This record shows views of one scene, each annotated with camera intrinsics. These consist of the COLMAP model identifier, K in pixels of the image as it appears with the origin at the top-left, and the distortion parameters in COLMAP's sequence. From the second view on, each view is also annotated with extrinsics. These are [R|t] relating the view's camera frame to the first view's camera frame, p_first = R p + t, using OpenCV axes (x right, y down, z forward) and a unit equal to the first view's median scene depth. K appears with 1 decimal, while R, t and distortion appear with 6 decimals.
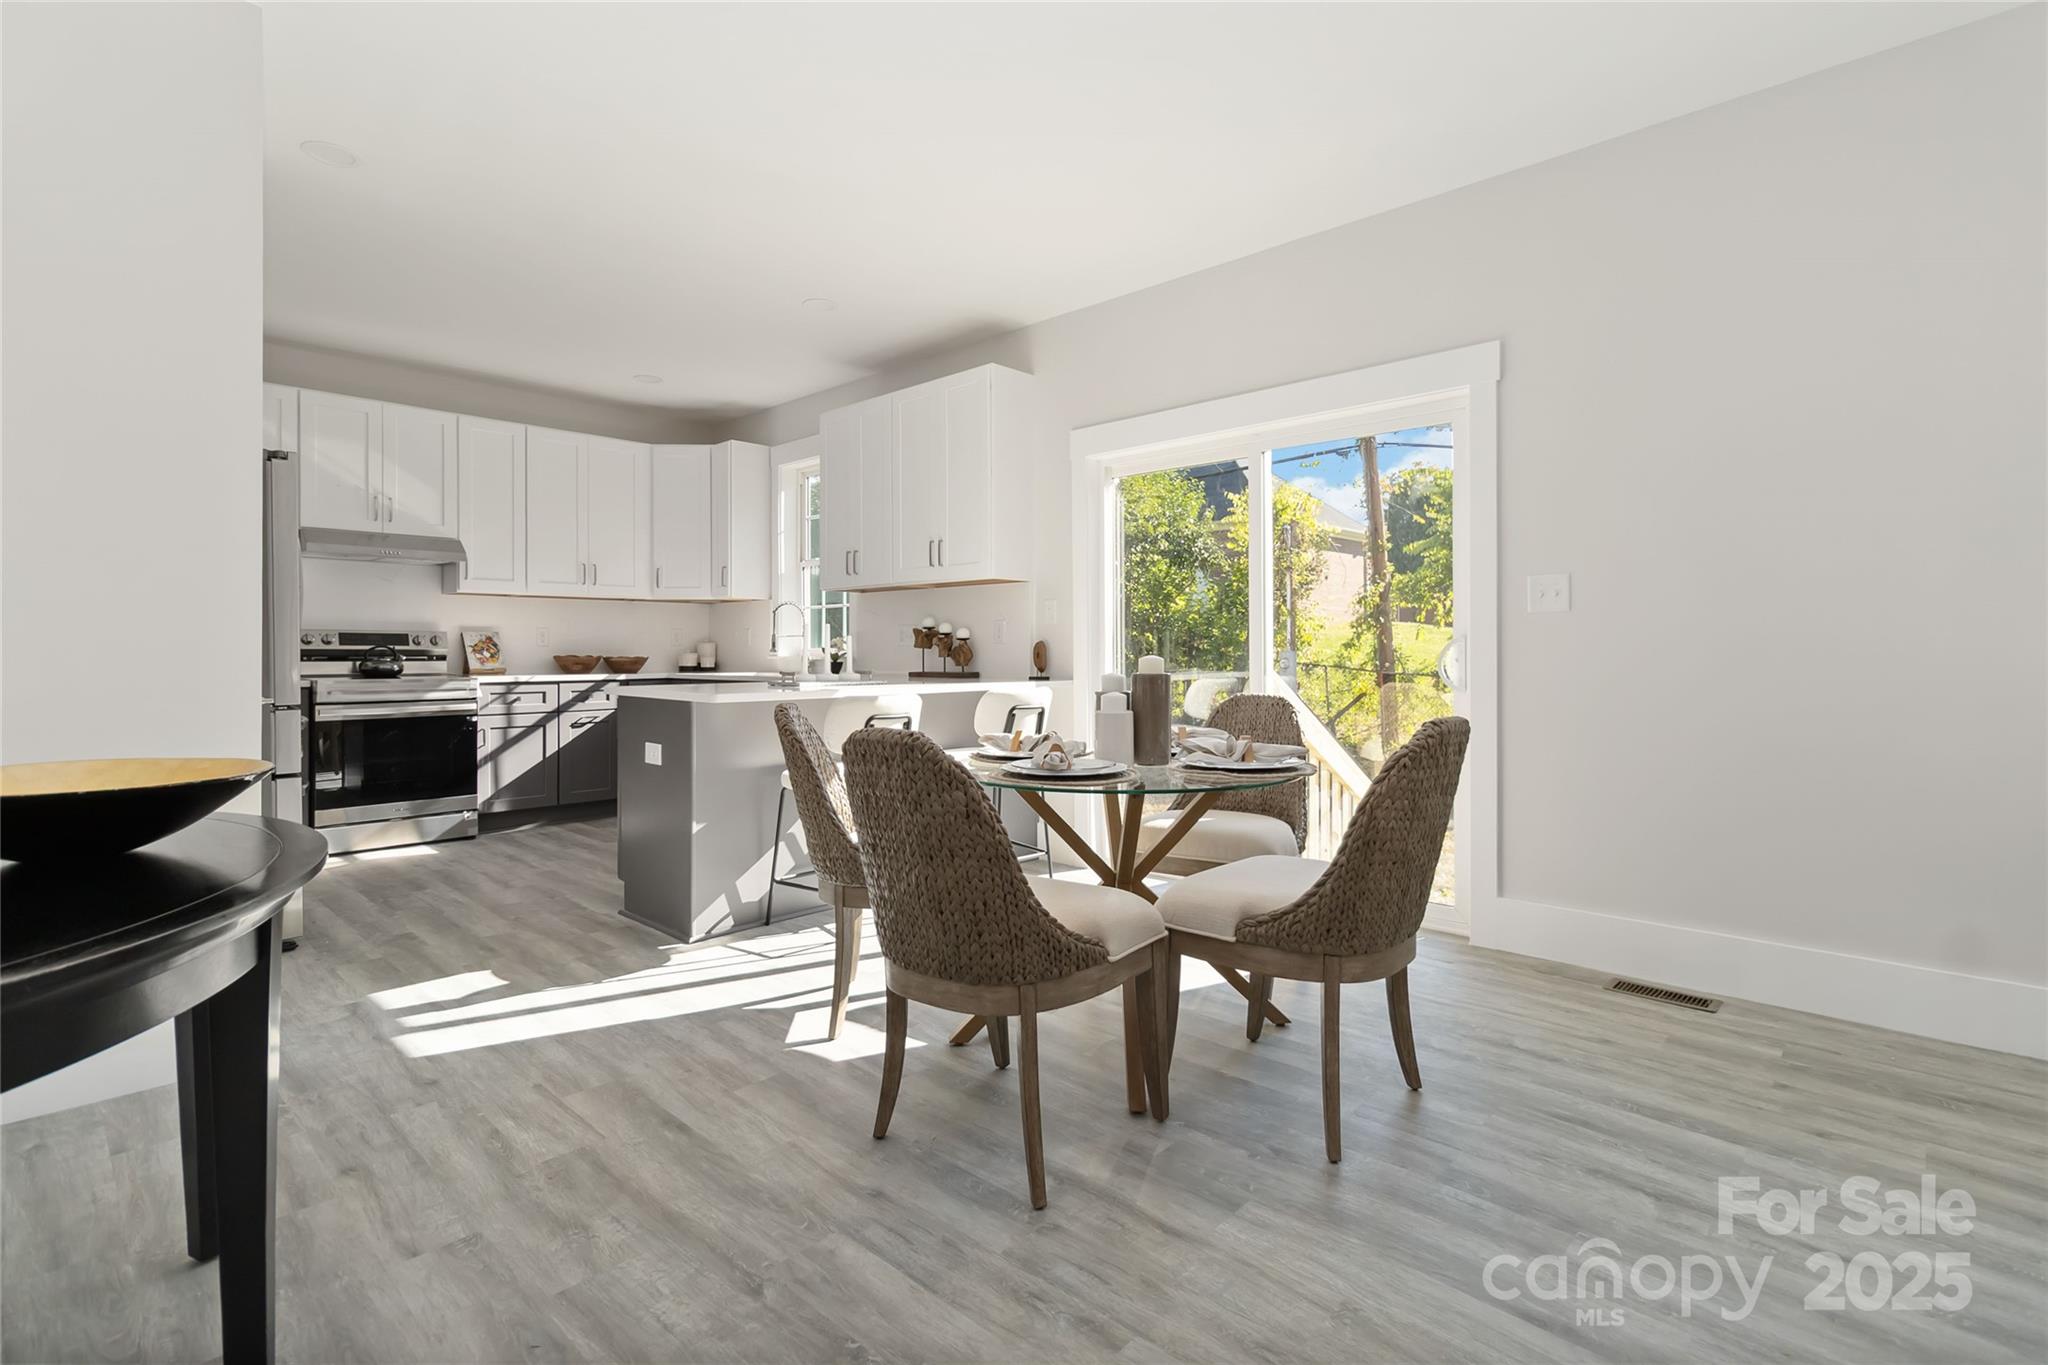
lens RADIAL K [[953.0, 0, 1011.0], [0, 953.0, 658.7], [0, 0, 1]] dist [0.006897, 0.000804]
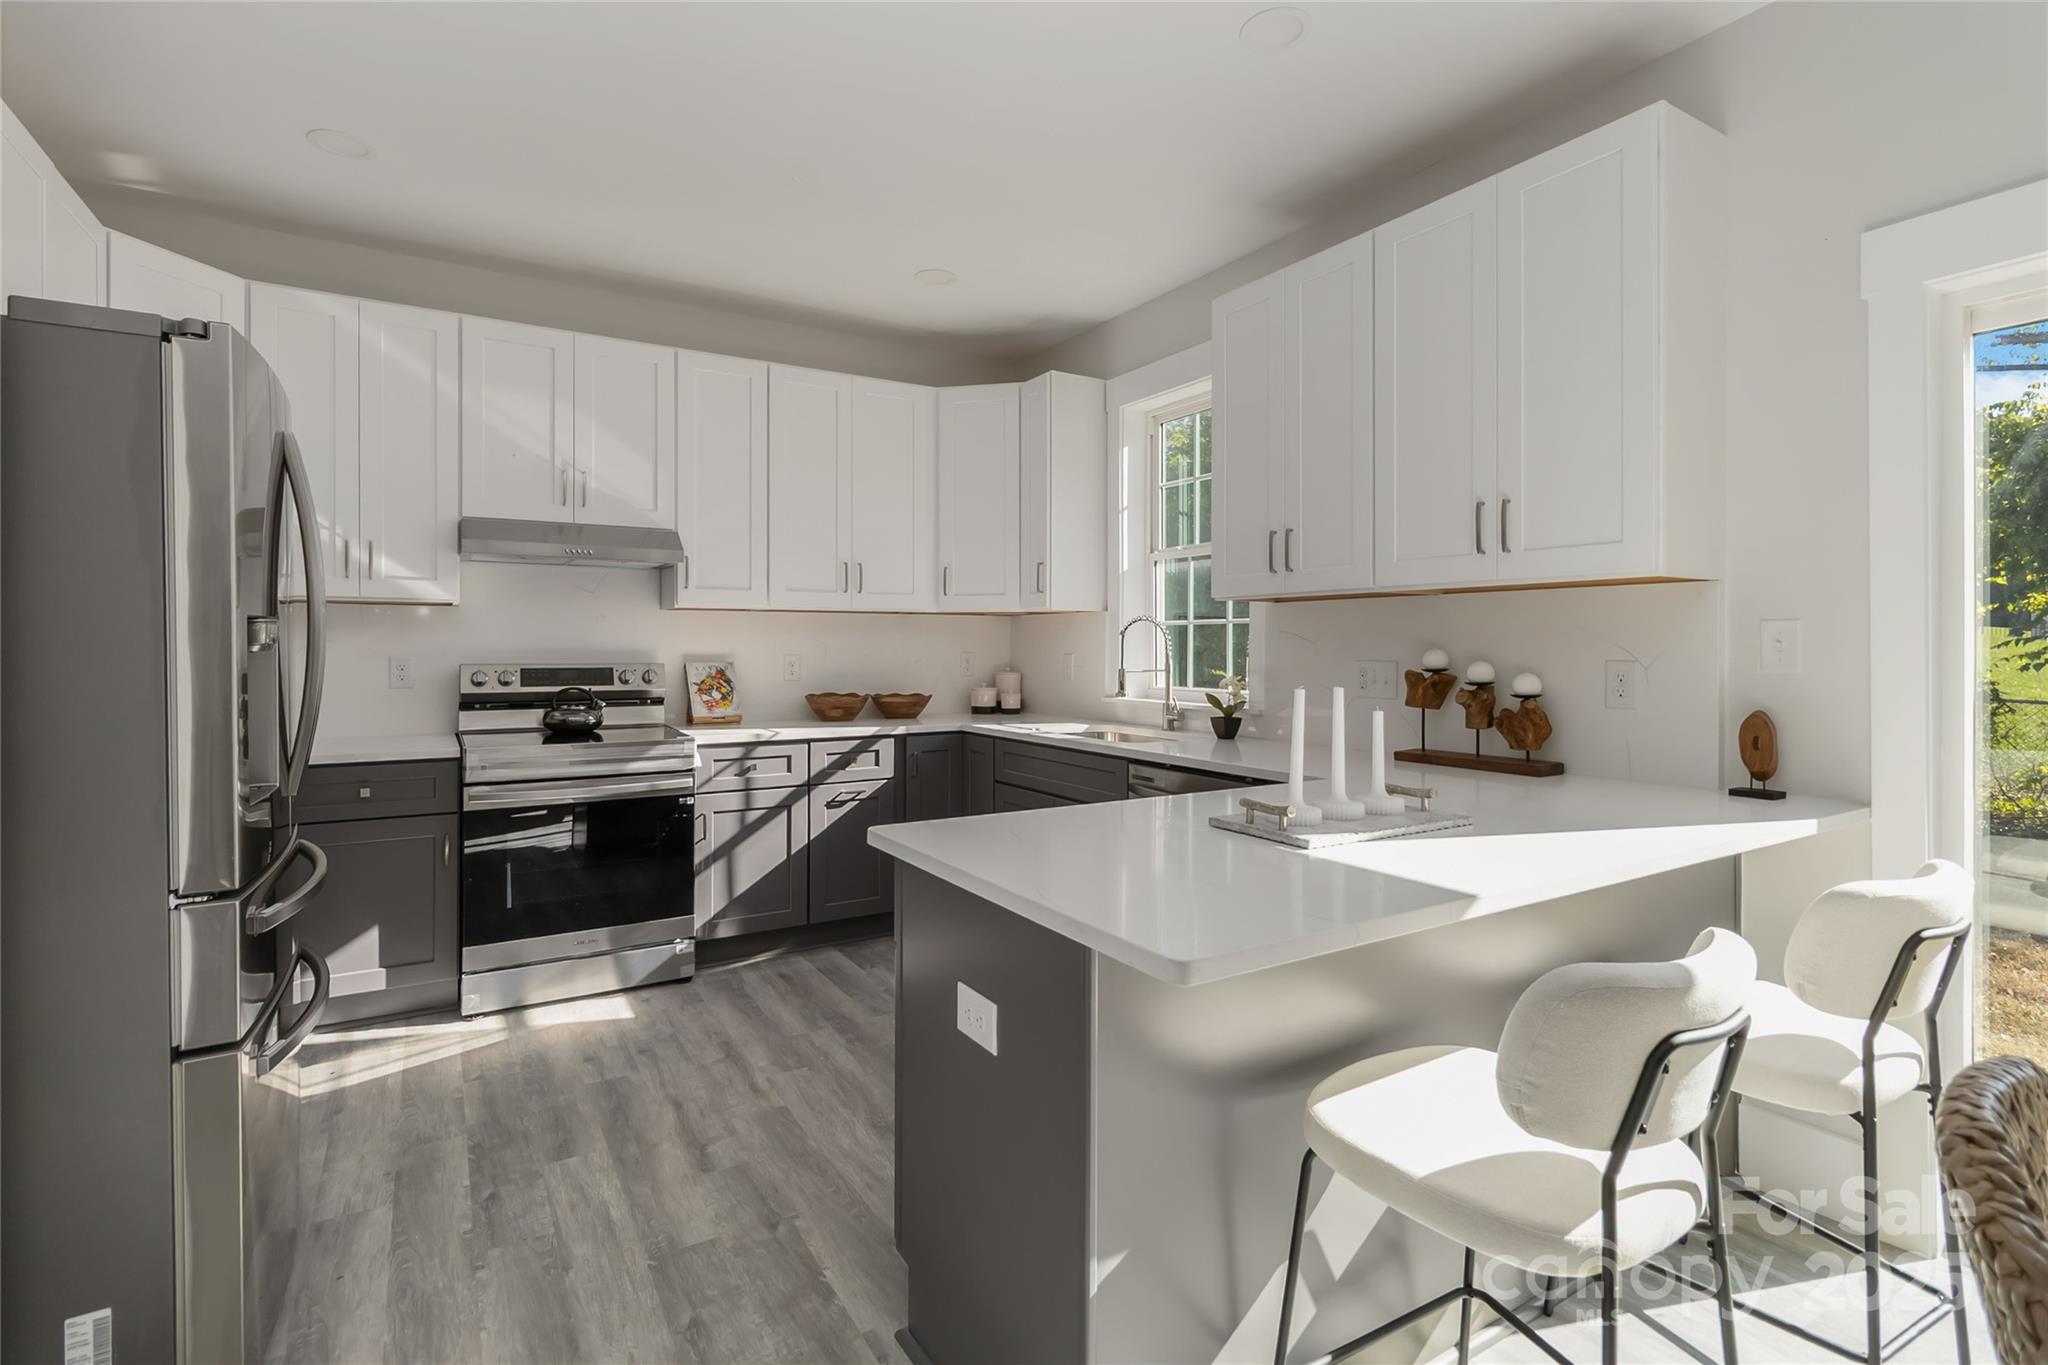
lens RADIAL K [[953.0, 0, 1011.0], [0, 953.0, 658.7], [0, 0, 1]] dist [0.006897, 0.000804]
pose [[0.966219, 0.006007, -0.257651, -0.168275], [-0.004183, 0.999962, 0.007625, -0.039179], [0.257687, -0.006289, 0.966208, 0.397853]]
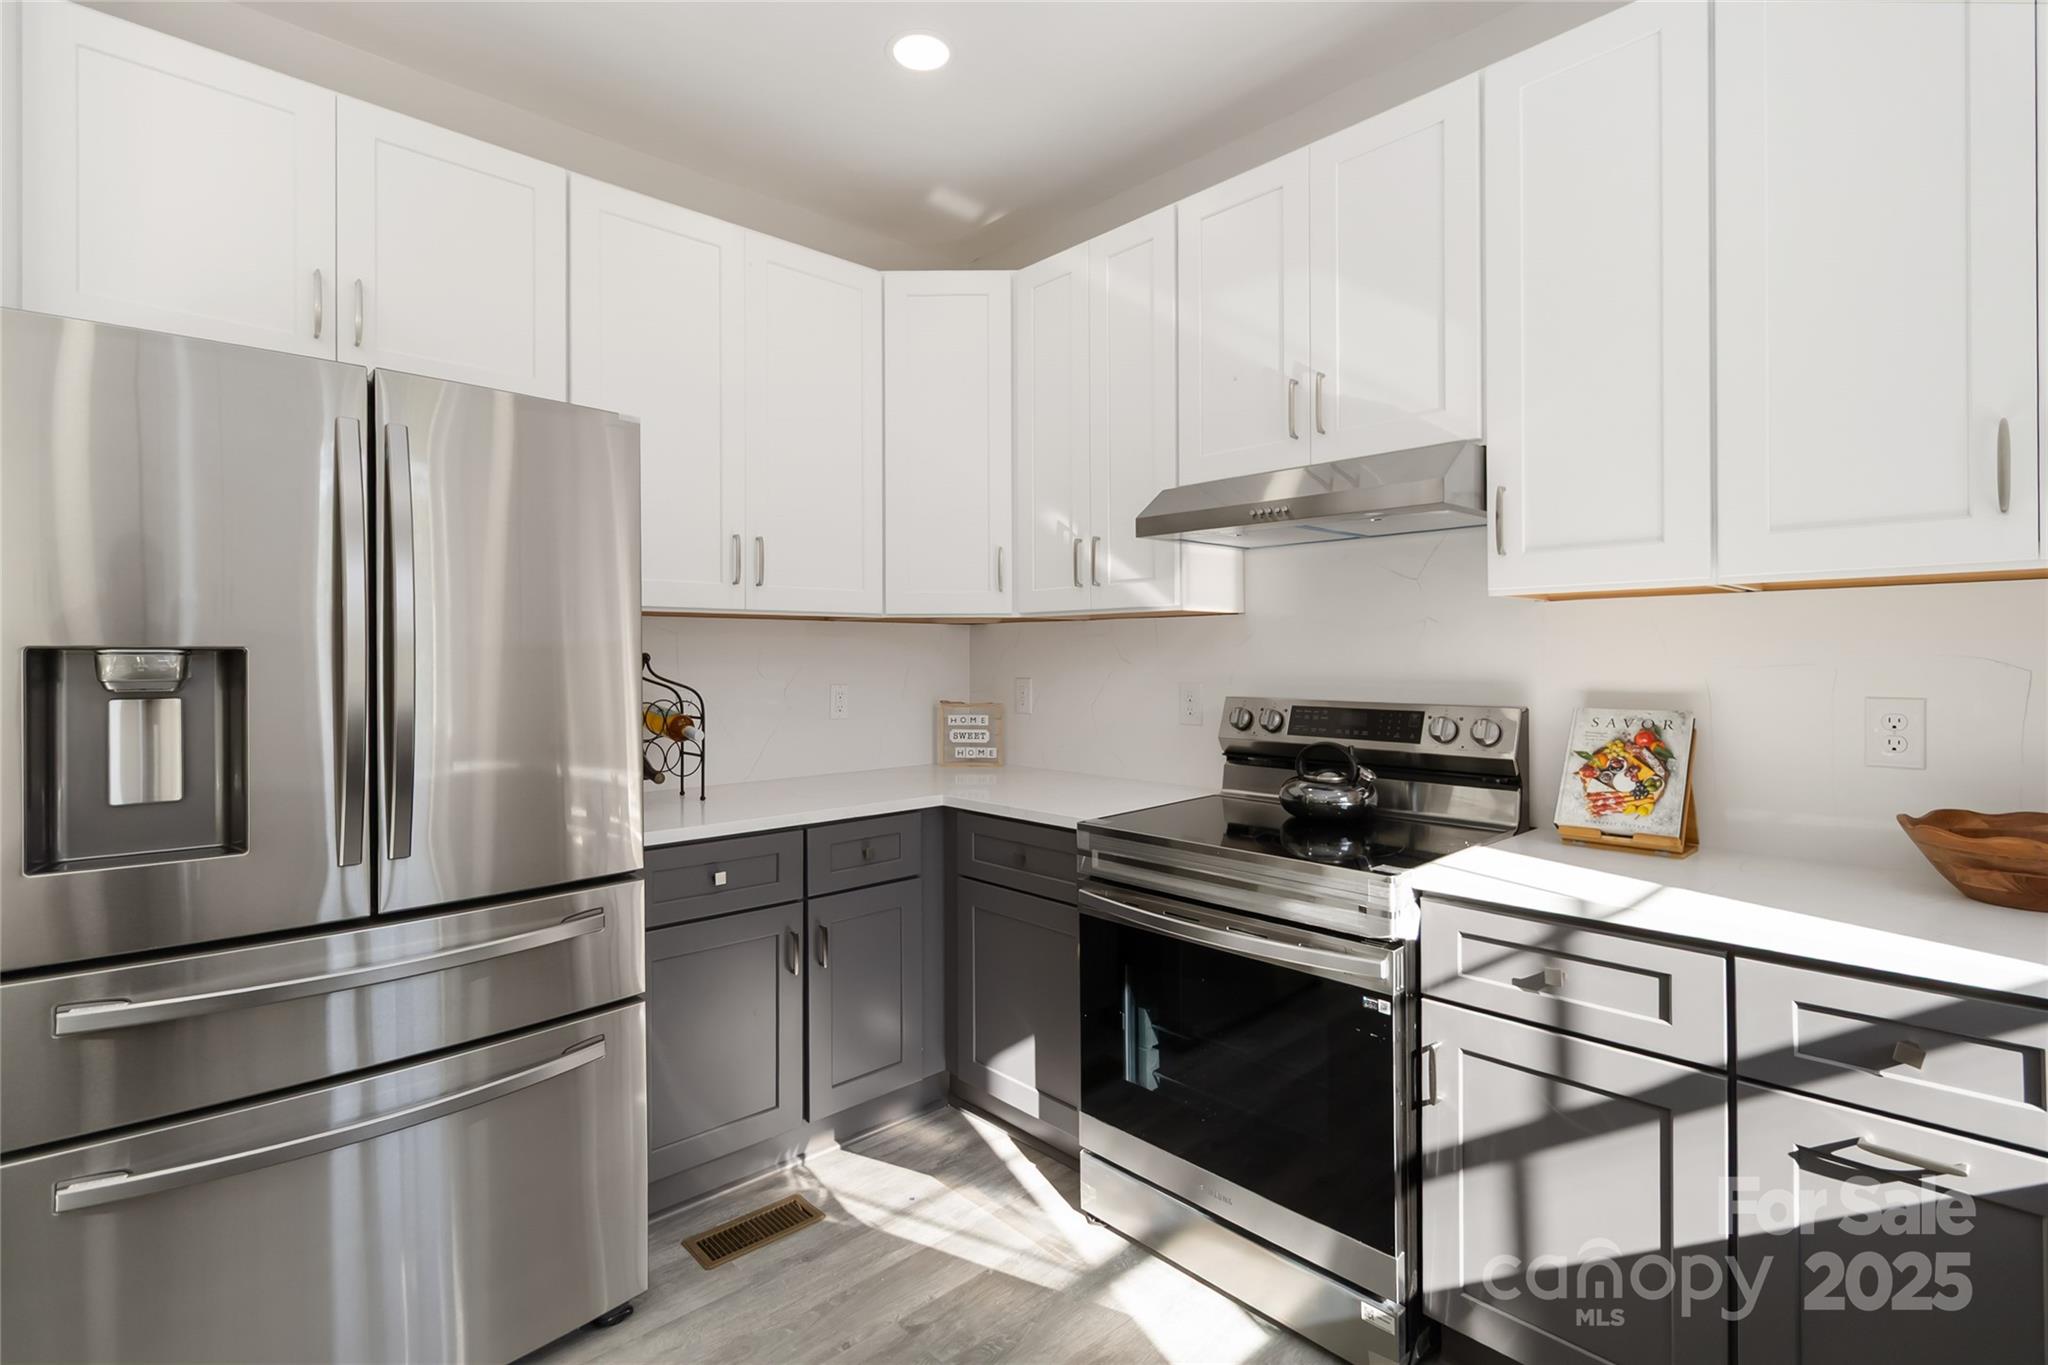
lens RADIAL K [[956.8, 0, 1031.5], [0, 956.8, 663.5], [0, 0, 1]] dist [0.003002, 0.000092]
pose [[-0.042461, 0.006449, -0.999077, -0.235369], [-0.003581, 0.999972, 0.006607, -0.047510], [0.999092, 0.003858, -0.042436, 0.852514]]
